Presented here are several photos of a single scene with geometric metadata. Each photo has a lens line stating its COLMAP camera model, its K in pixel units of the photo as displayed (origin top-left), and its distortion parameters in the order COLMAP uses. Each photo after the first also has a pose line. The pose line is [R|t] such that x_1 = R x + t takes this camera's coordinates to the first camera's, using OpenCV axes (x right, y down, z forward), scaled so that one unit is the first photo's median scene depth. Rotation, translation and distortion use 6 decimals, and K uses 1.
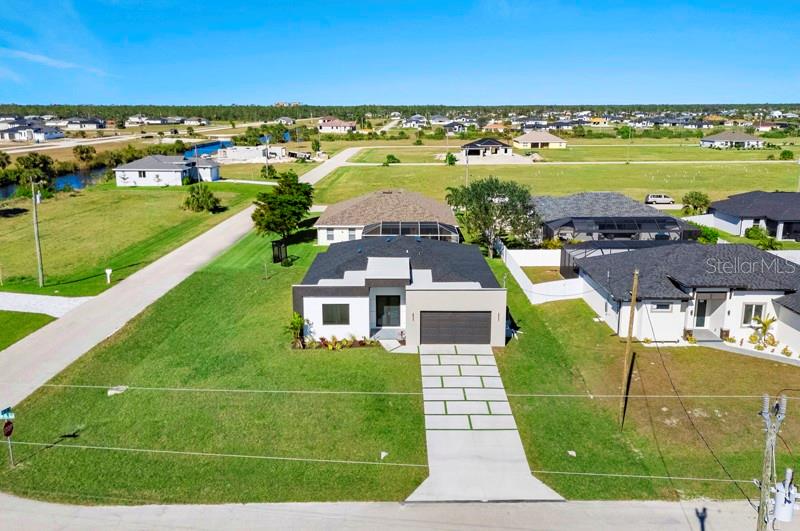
lens RADIAL K [[685.0, 0, 412.2], [0, 685.0, 265.9], [0, 0, 1]] dist [0.102348, -0.126205]
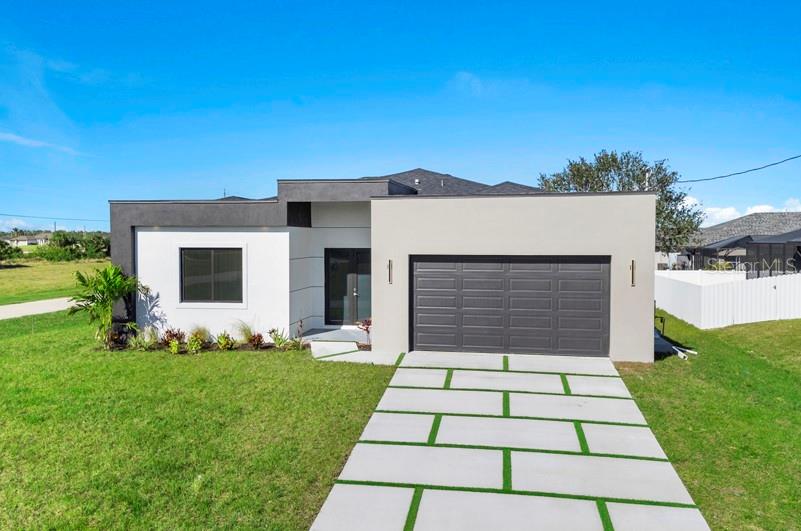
lens RADIAL K [[695.3, 0, 385.4], [0, 695.3, 252.2], [0, 0, 1]] dist [0.102055, -0.183004]
pose [[0.981836, 0.000774, -0.189730, 0.069063], [-0.040449, 0.977856, -0.205334, 0.138485], [0.185370, 0.209279, 0.960125, 0.616879]]
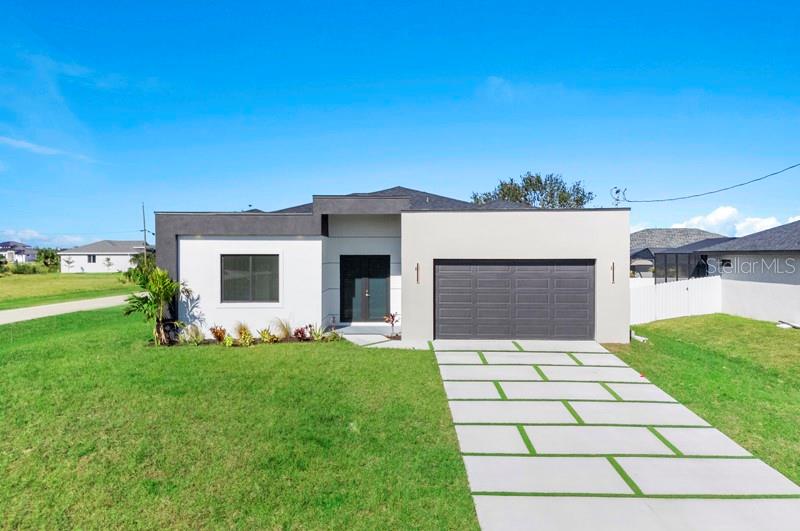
lens RADIAL K [[686.8, 0, 386.5], [0, 686.8, 265.2], [0, 0, 1]] dist [0.098686, -0.164041]
pose [[0.999444, -0.003187, -0.033174, -0.003790], [-0.003936, 0.977163, -0.212454, 0.160140], [0.033094, 0.212466, 0.976608, 0.547655]]
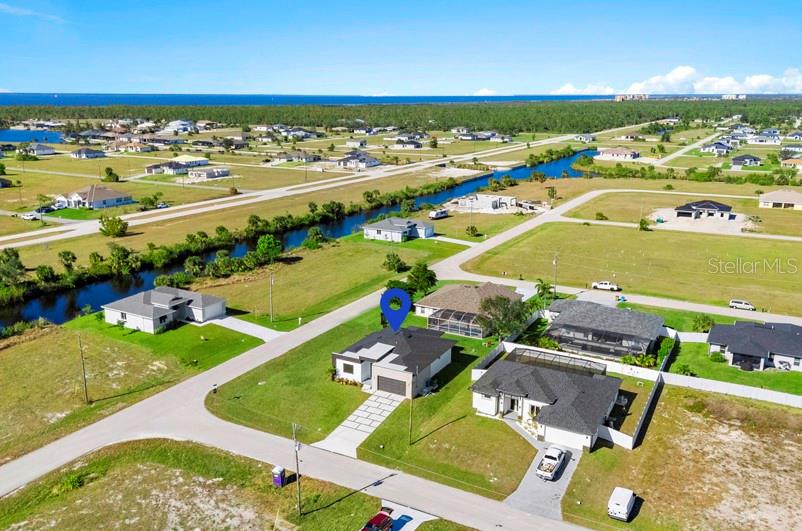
lens RADIAL K [[688.5, 0, 387.4], [0, 688.5, 265.2], [0, 0, 1]] dist [0.098686, -0.164041]
pose [[0.872977, 0.130051, -0.470104, 1.025004], [-0.123225, 0.991339, 0.045420, -0.386655], [0.471939, 0.018278, 0.881441, -0.951009]]
